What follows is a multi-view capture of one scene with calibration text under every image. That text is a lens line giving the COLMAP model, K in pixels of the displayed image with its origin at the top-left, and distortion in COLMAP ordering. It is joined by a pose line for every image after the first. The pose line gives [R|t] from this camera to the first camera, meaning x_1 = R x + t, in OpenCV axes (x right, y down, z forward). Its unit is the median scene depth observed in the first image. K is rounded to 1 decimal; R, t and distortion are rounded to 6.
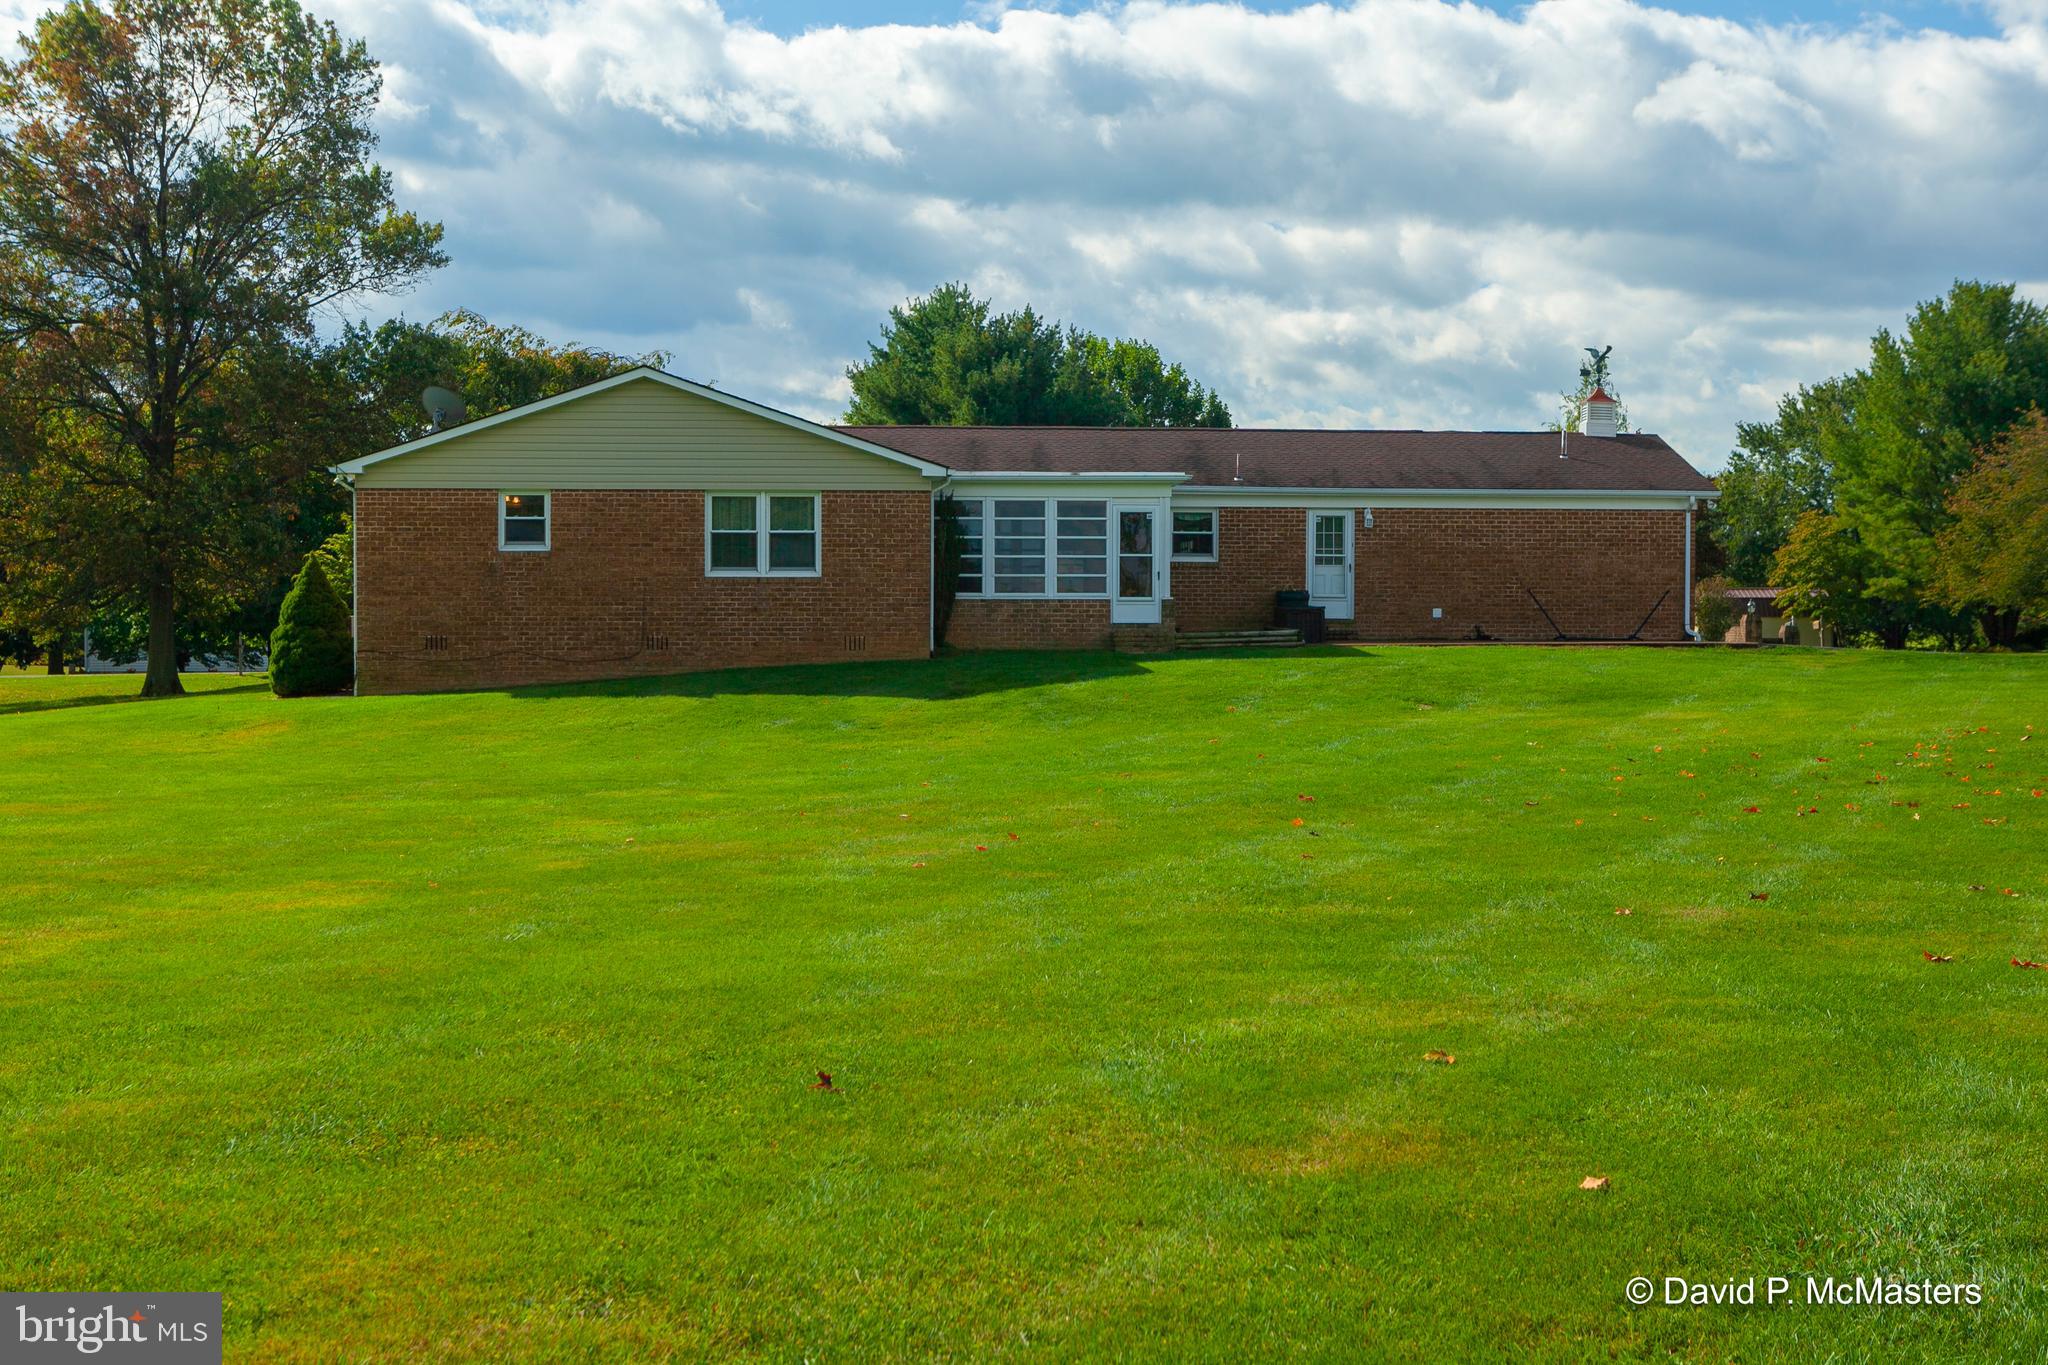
lens RADIAL K [[2889.0, 0, 1027.1], [0, 2889.0, 680.9], [0, 0, 1]] dist [-0.007233, 0.000000]
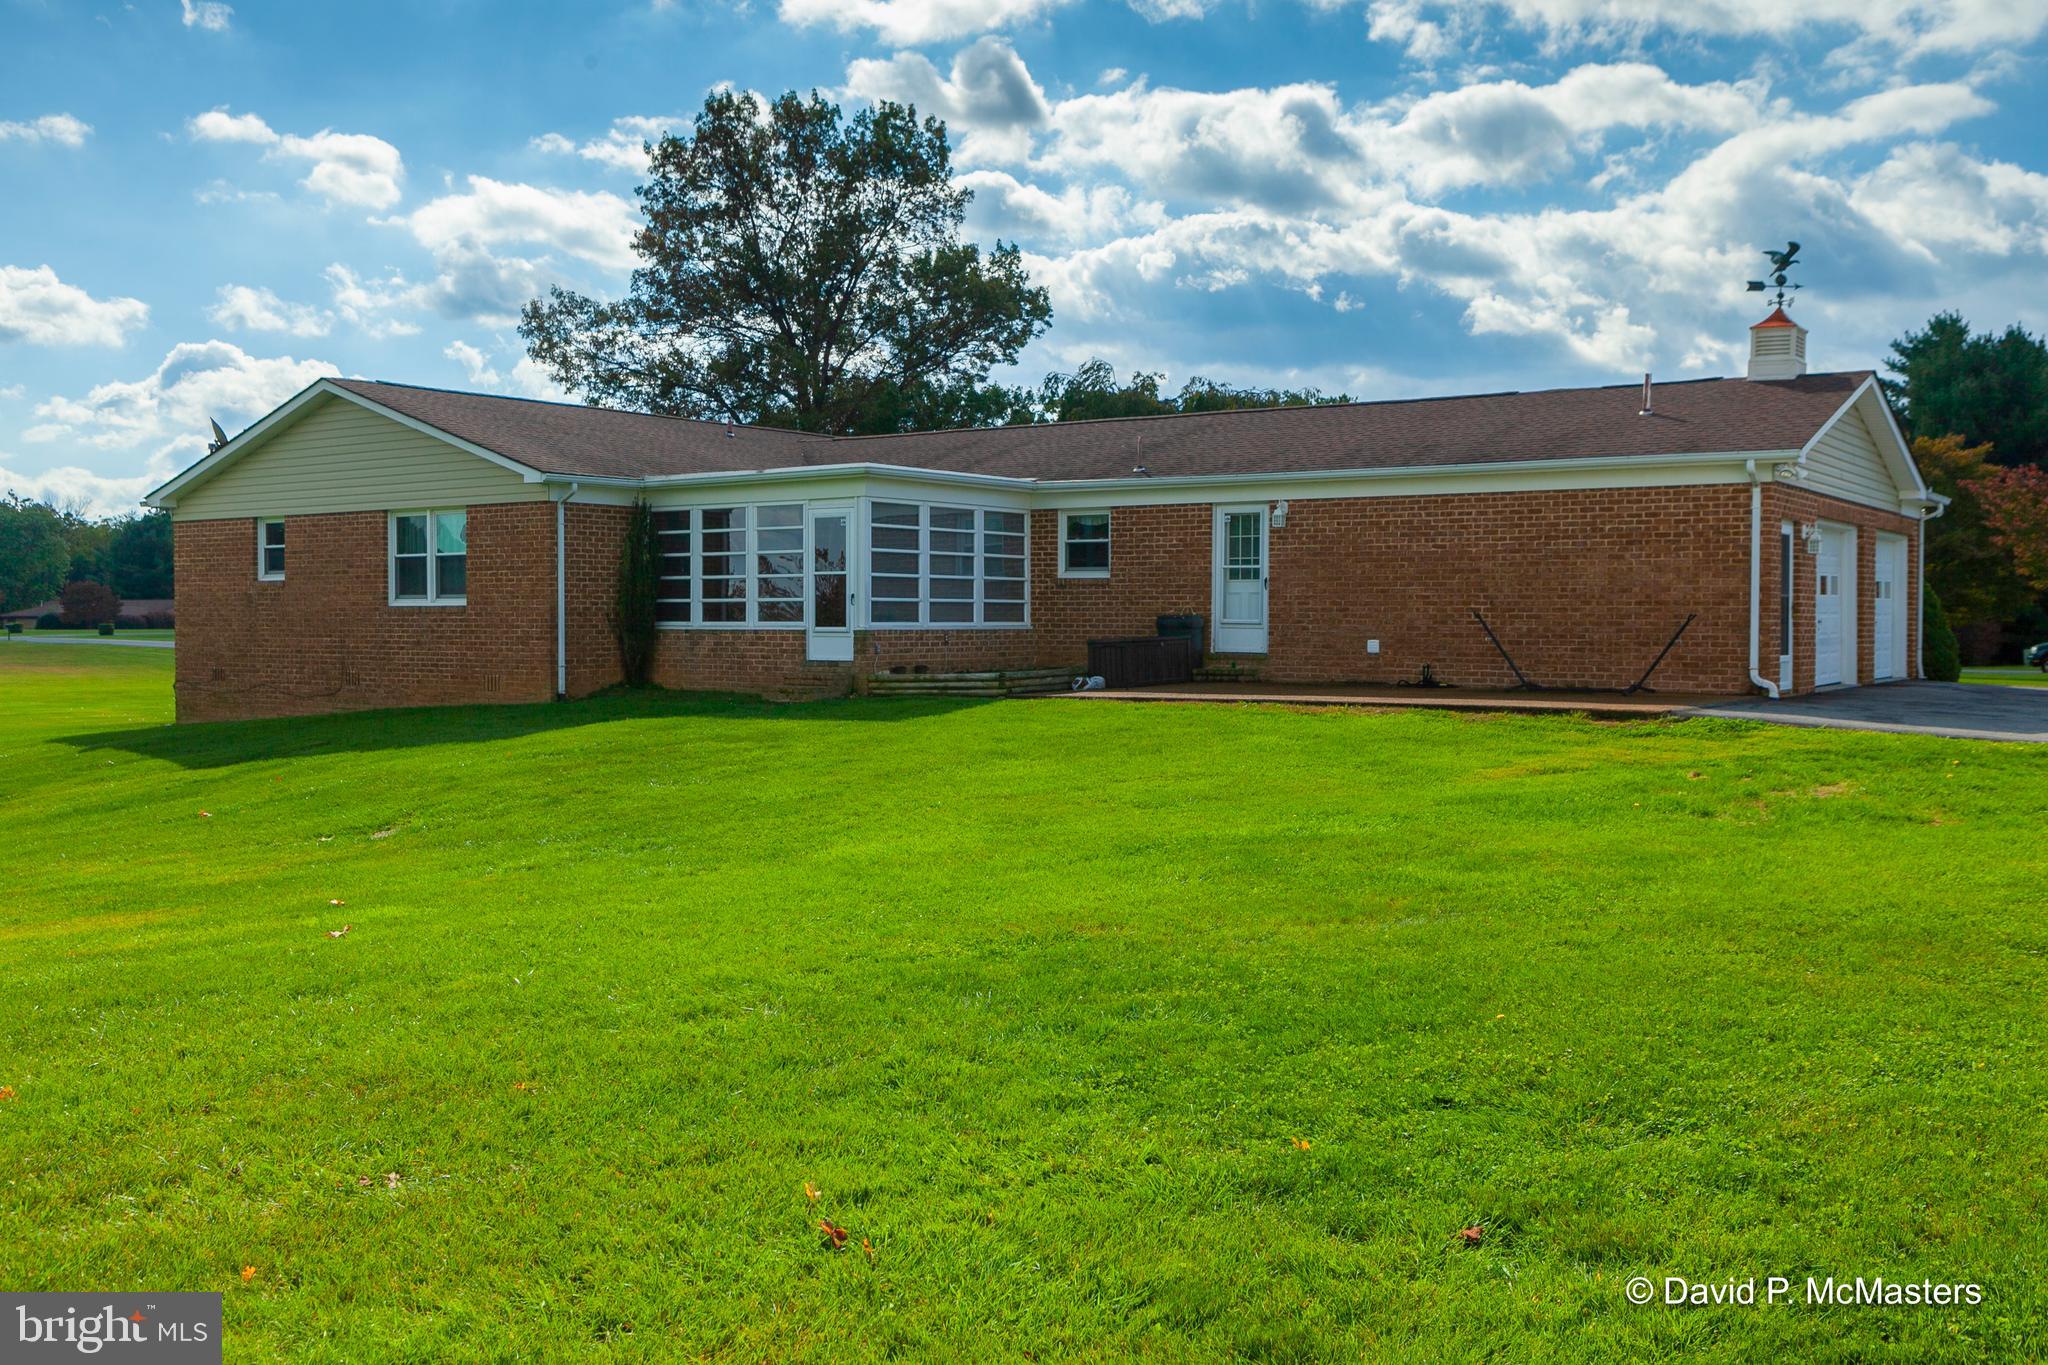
lens RADIAL K [[1880.3, 0, 1013.3], [0, 1880.3, 683.9], [0, 0, 1]] dist [-0.021929, 0.000000]
pose [[0.767400, 0.020954, -0.640826, 0.397491], [-0.011871, 0.999759, 0.018474, -0.023760], [0.641059, -0.006569, 0.767464, 0.645592]]
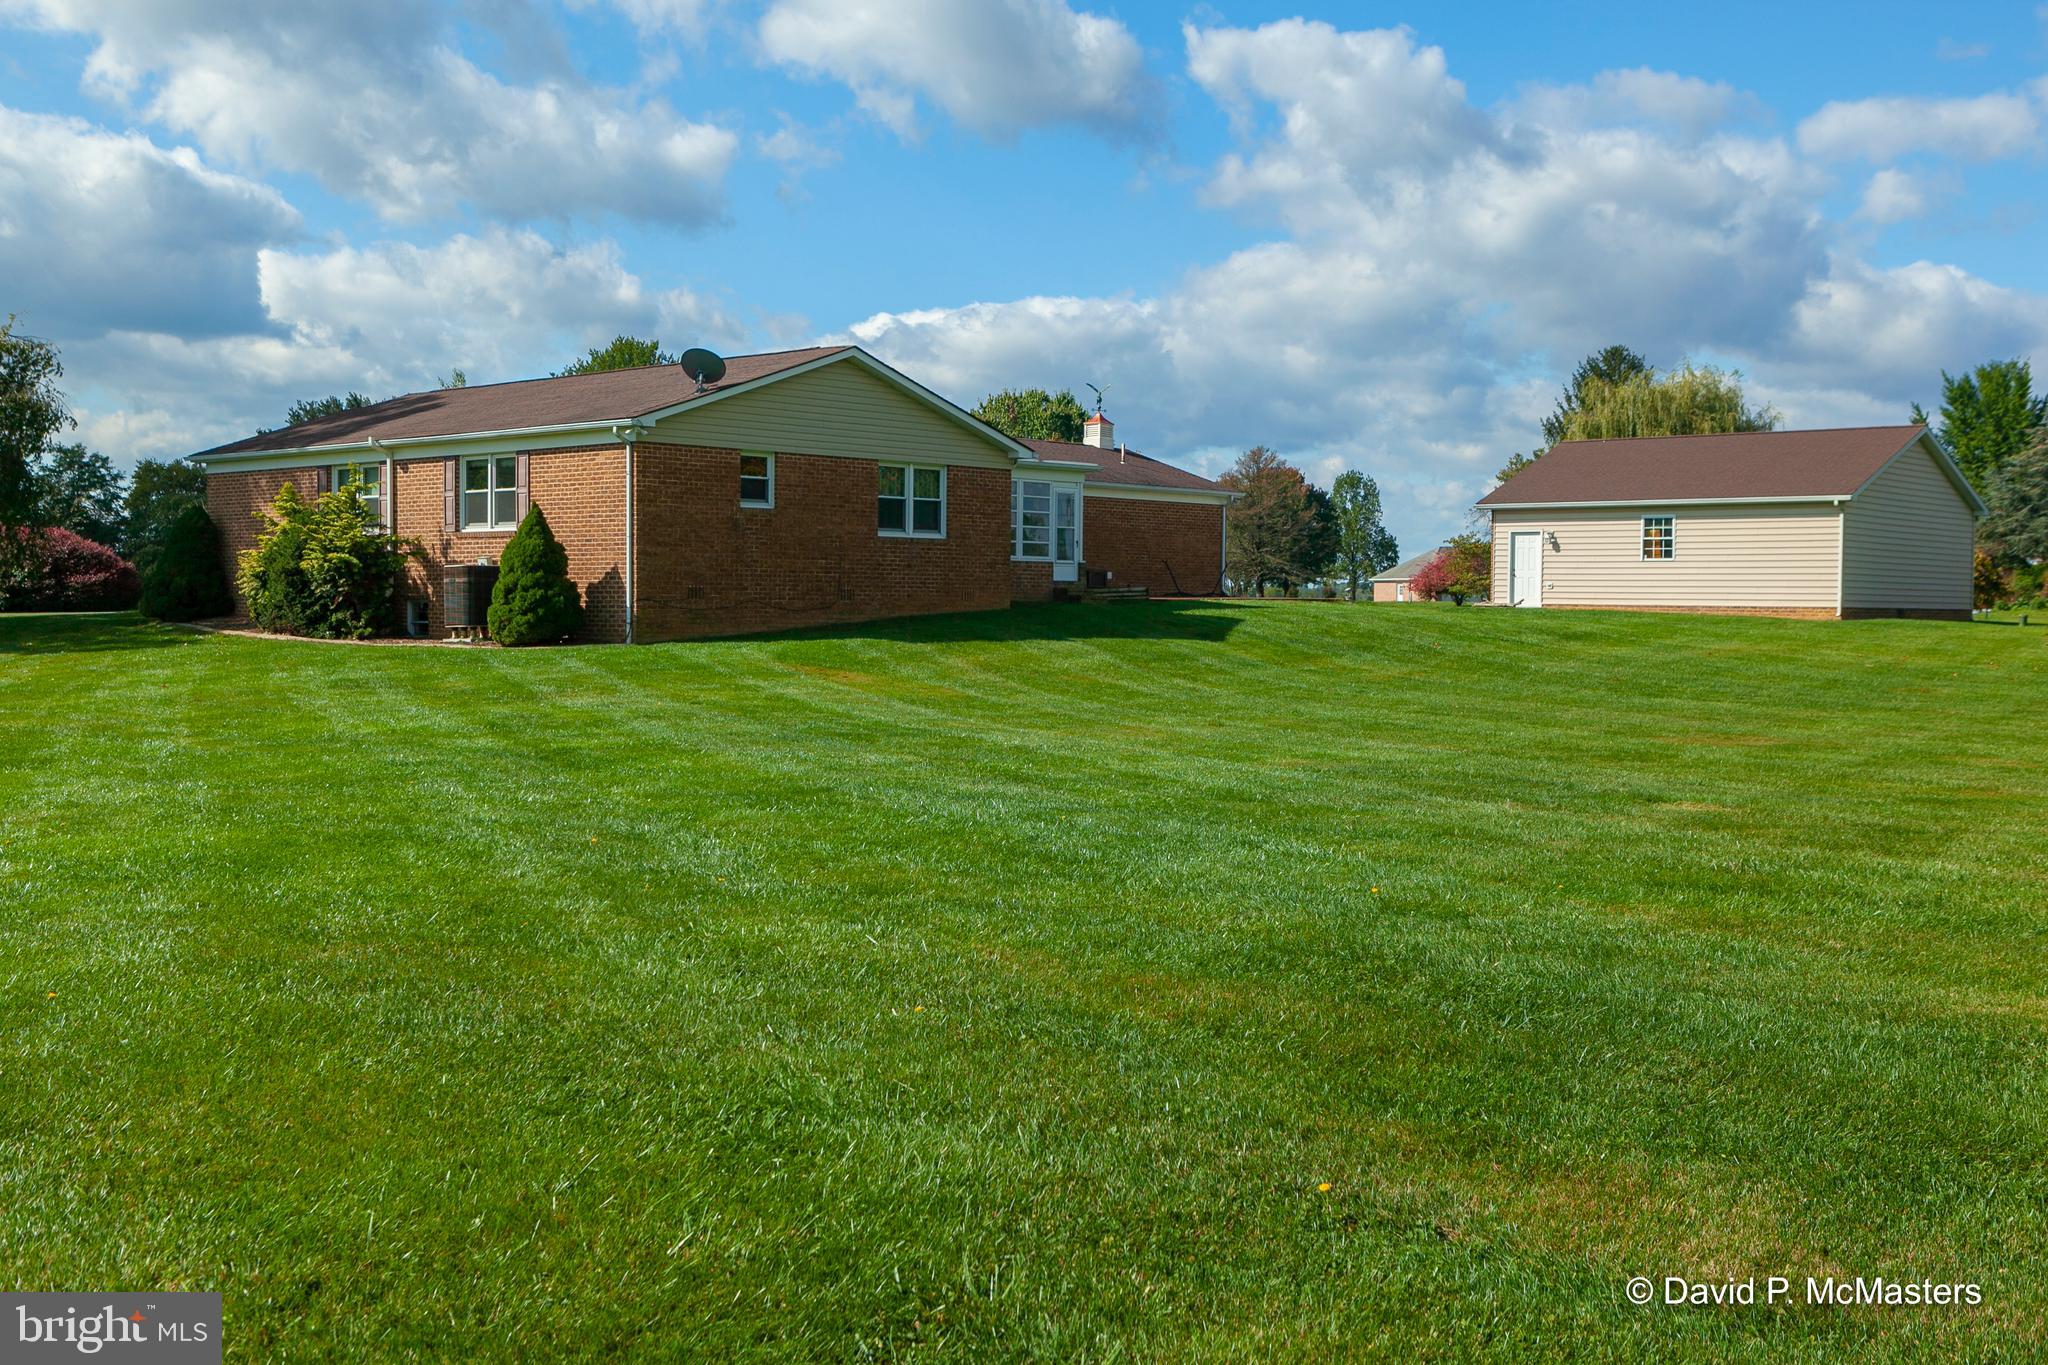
lens RADIAL K [[2095.4, 0, 1023.2], [0, 2095.4, 681.1], [0, 0, 1]] dist [-0.056810, 0.000000]
pose [[0.721325, -0.020669, 0.692289, -0.614801], [0.000785, 0.999578, 0.029025, -0.002730], [-0.692597, -0.020393, 0.721037, 0.346980]]
